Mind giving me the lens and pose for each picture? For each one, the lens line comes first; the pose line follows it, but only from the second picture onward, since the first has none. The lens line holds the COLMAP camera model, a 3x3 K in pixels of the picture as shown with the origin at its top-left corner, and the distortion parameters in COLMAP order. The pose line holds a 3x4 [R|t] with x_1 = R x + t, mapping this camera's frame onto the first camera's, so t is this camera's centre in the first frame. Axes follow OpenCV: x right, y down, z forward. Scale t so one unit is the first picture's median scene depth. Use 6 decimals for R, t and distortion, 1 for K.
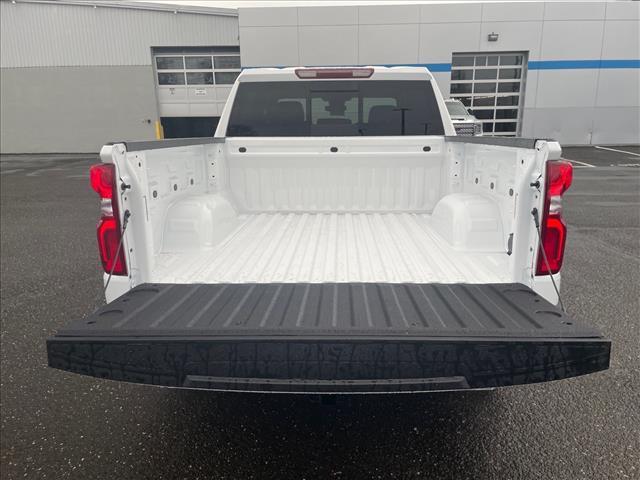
lens RADIAL K [[489.7, 0, 320.0], [0, 489.7, 240.0], [0, 0, 1]] dist [0.126642, -0.168168]
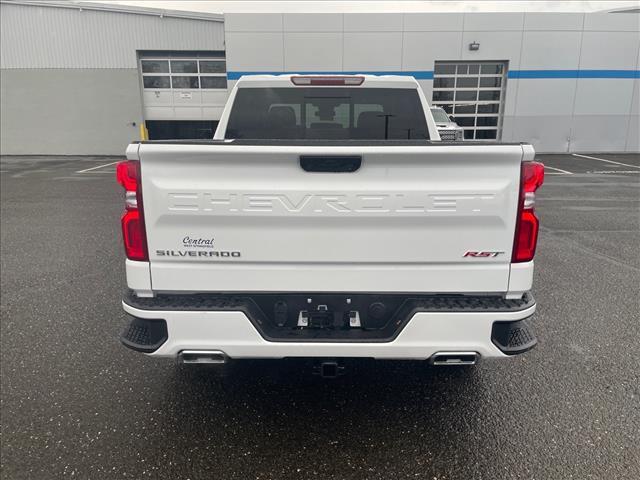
lens RADIAL K [[491.1, 0, 314.0], [0, 491.1, 242.1], [0, 0, 1]] dist [0.129609, -0.182270]
pose [[0.999668, 0.006101, 0.025052, -0.019562], [-0.005932, 0.999959, -0.006827, 0.014632], [-0.025093, 0.006676, 0.999663, -0.052435]]
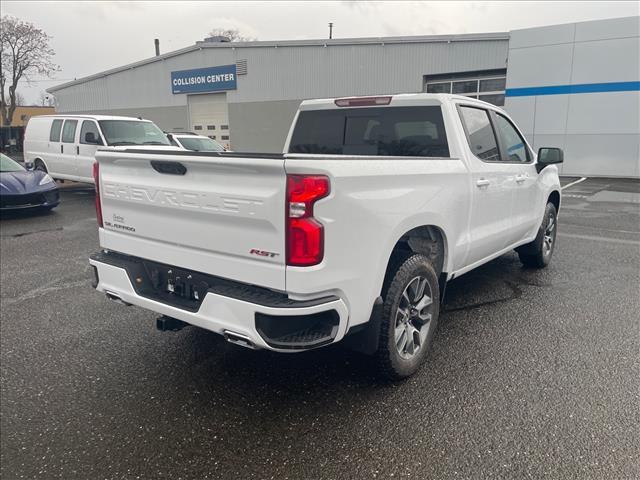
lens RADIAL K [[491.1, 0, 314.0], [0, 491.1, 242.1], [0, 0, 1]] dist [0.129609, -0.182270]
pose [[0.815497, 0.131672, -0.563584, 0.496042], [-0.154297, 0.987996, 0.007563, -0.002450], [0.557815, 0.080792, 0.826024, 0.003878]]
